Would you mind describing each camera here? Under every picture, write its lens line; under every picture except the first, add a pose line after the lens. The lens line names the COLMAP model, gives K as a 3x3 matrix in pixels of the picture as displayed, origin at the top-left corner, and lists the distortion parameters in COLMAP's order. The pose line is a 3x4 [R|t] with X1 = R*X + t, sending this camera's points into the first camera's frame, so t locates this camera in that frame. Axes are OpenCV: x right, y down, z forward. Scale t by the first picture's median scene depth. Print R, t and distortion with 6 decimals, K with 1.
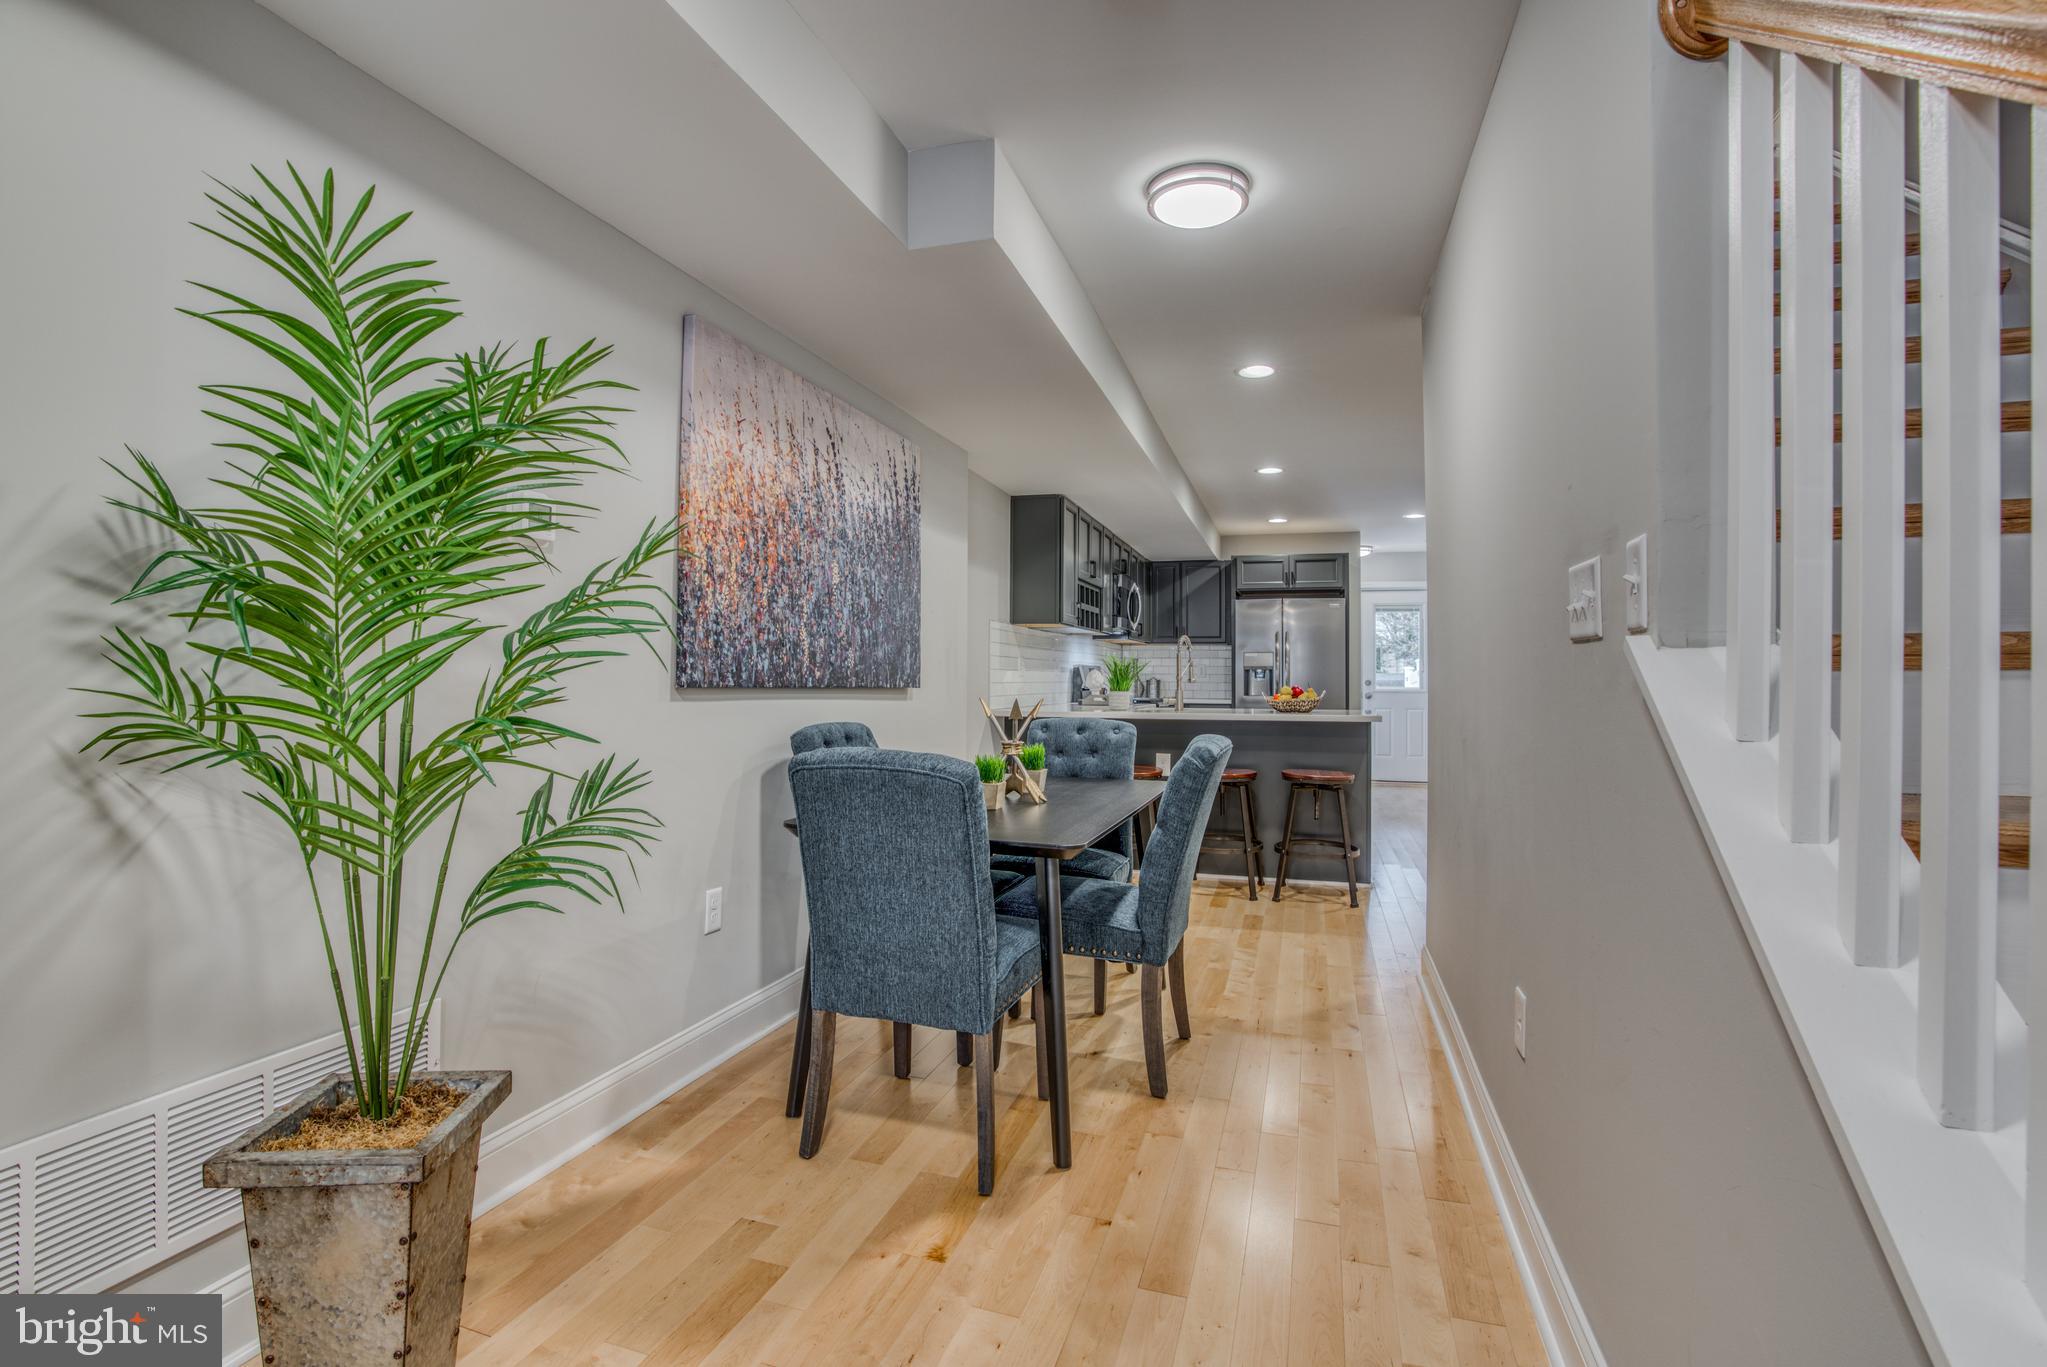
lens RADIAL K [[949.4, 0, 1013.4], [0, 949.4, 664.4], [0, 0, 1]] dist [-0.067968, 0.027112]
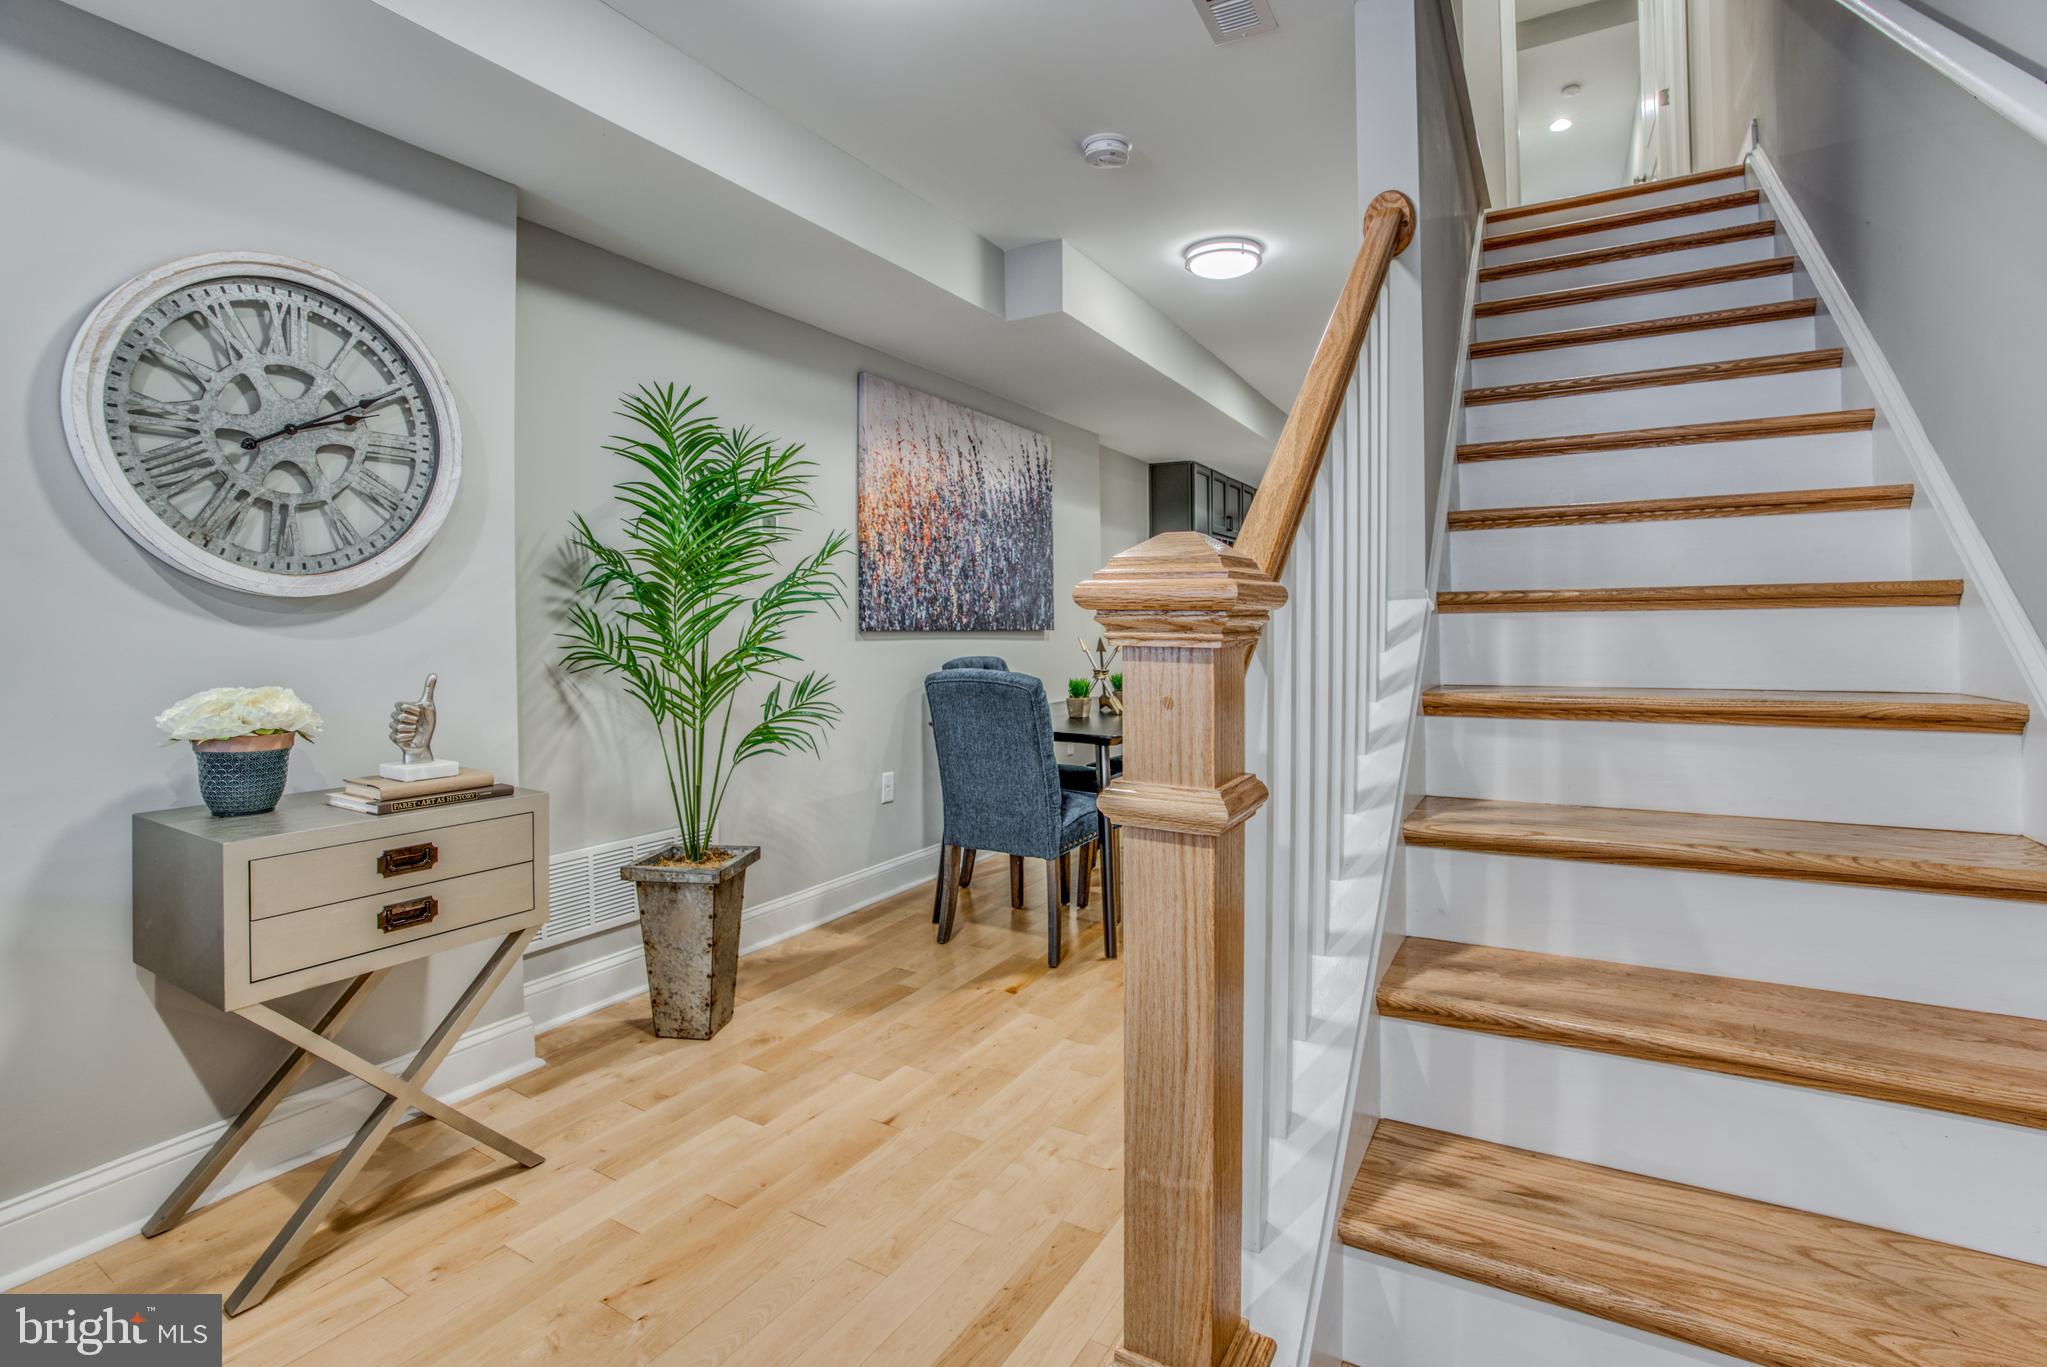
lens RADIAL K [[959.4, 0, 1020.1], [0, 959.4, 622.2], [0, 0, 1]] dist [-0.072720, 0.029468]
pose [[0.977592, -0.013869, -0.210051, 0.176389], [0.016936, 0.999775, 0.012808, -0.004028], [0.209826, -0.016079, 0.977607, -0.355179]]
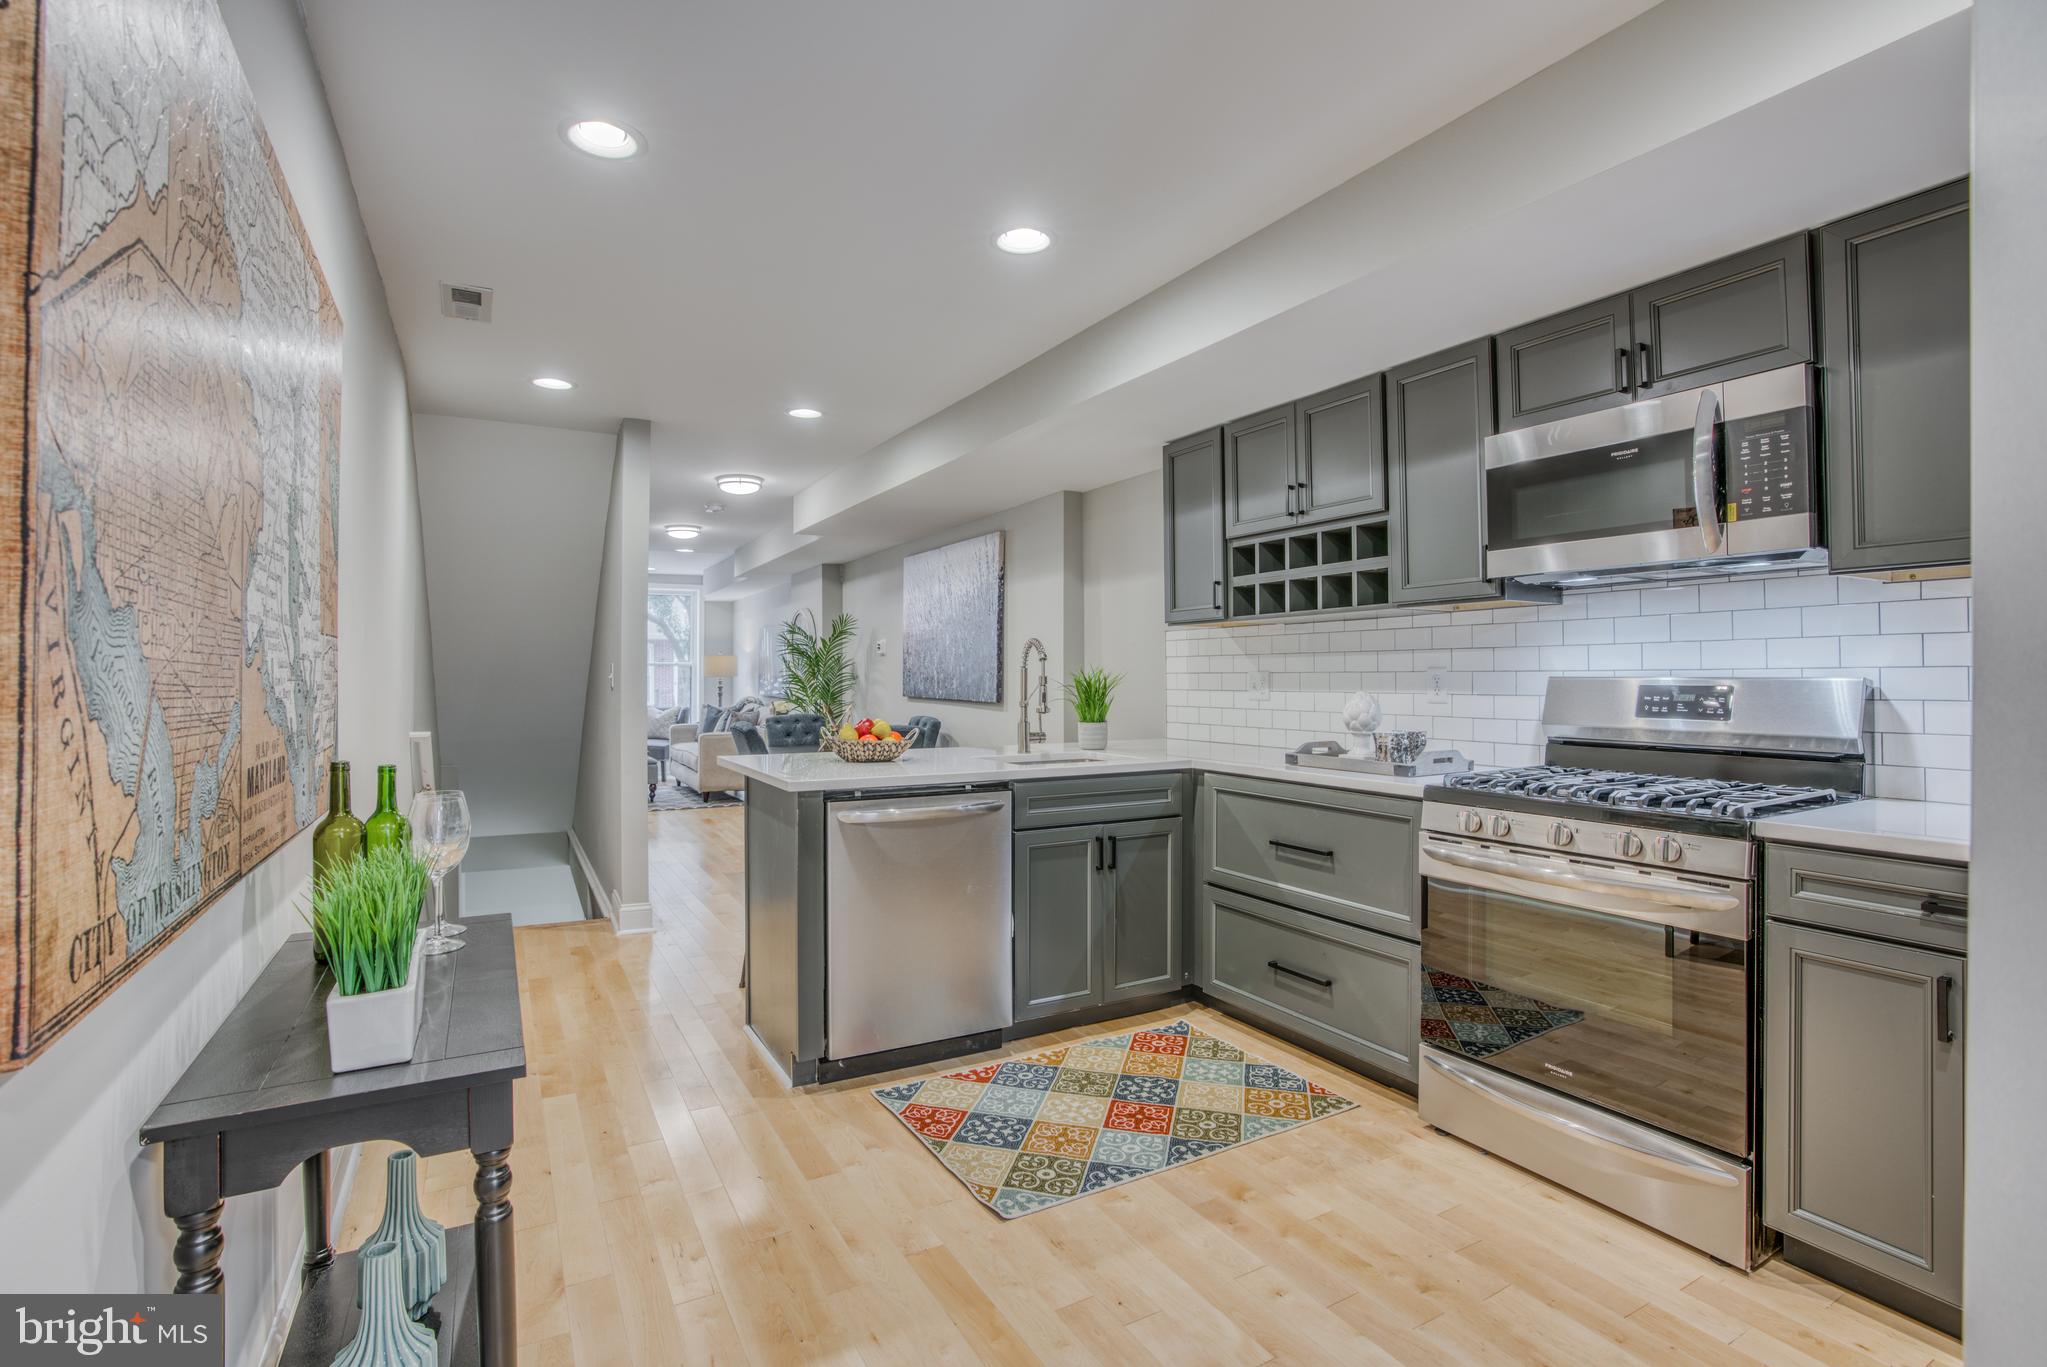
lens RADIAL K [[949.4, 0, 1013.4], [0, 949.4, 664.4], [0, 0, 1]] dist [-0.067968, 0.027112]
pose [[-0.690511, -0.013051, -0.723204, 1.276306], [0.008655, 0.999617, -0.026303, 0.006125], [0.723270, -0.024422, -0.690133, 2.810496]]
